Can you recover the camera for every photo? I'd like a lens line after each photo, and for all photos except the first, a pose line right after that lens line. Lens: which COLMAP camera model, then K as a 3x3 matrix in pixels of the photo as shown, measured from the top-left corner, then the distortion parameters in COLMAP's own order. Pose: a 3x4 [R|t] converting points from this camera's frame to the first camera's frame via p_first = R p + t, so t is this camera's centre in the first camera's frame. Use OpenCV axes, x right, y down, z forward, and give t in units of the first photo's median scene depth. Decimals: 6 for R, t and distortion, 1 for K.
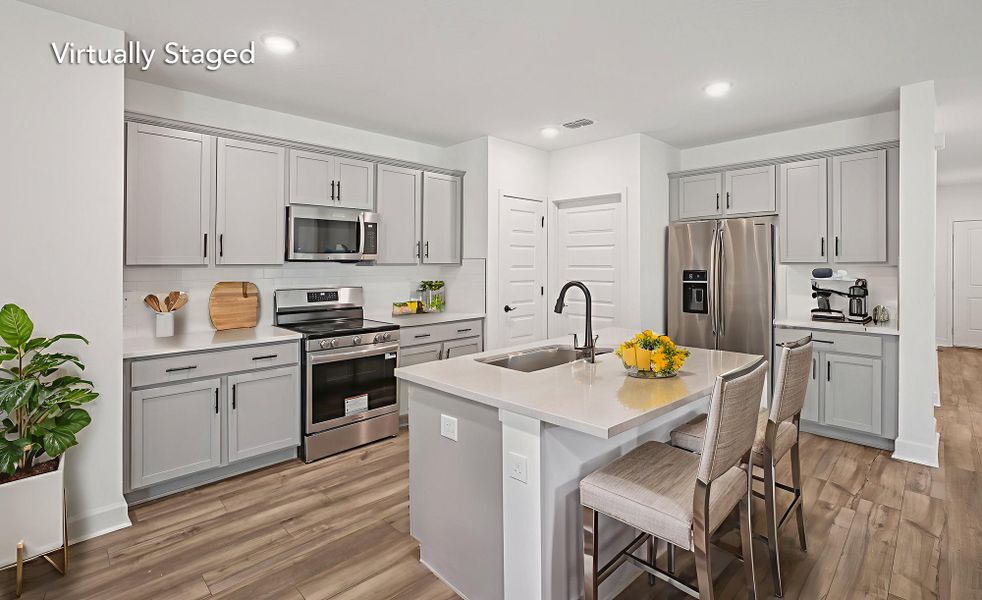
lens RADIAL K [[448.3, 0, 465.5], [0, 448.3, 260.5], [0, 0, 1]] dist [-0.018306, 0.000064]
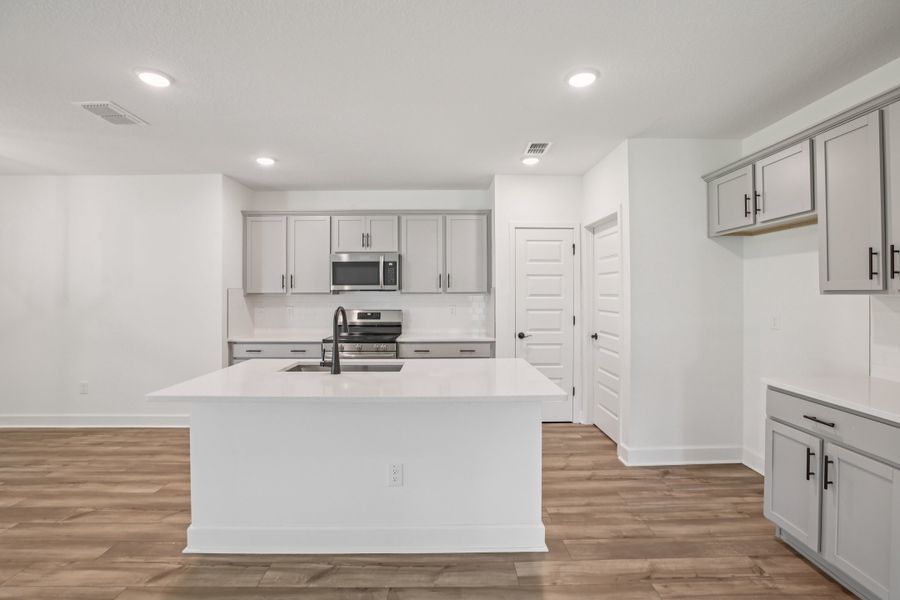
lens RADIAL K [[402.5, 0, 437.1], [0, 402.5, 288.6], [0, 0, 1]] dist [-0.001310, 0.000267]
pose [[0.734679, -0.007015, -0.678378, 0.715894], [0.003002, 0.999970, -0.007089, 0.004743], [0.678408, 0.003172, 0.734679, 0.217861]]
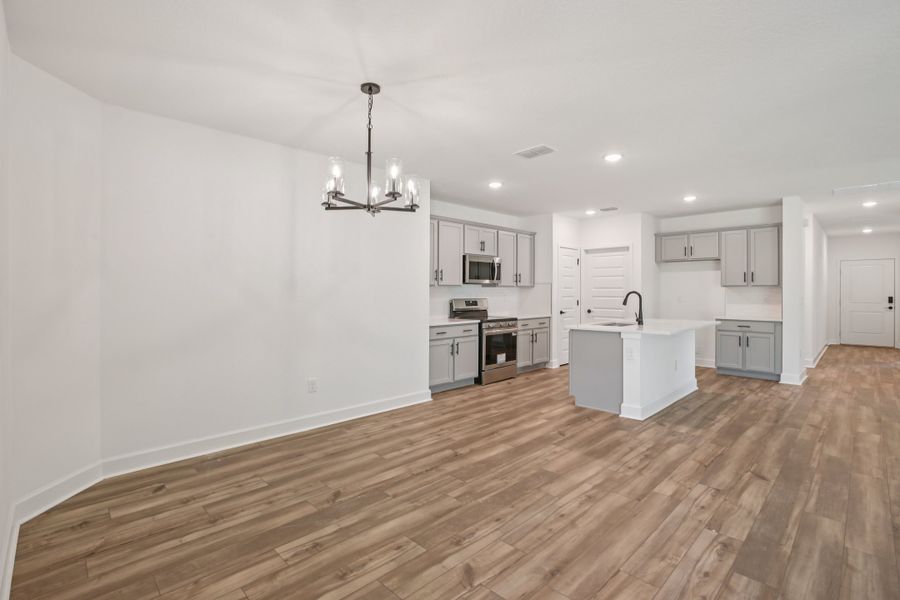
lens RADIAL K [[402.5, 0, 437.1], [0, 402.5, 288.6], [0, 0, 1]] dist [-0.001310, 0.000267]
pose [[0.999993, 0.003047, 0.002129, -0.475791], [-0.003045, 0.999995, -0.000903, 0.022425], [-0.002132, 0.000897, 0.999997, -0.668319]]
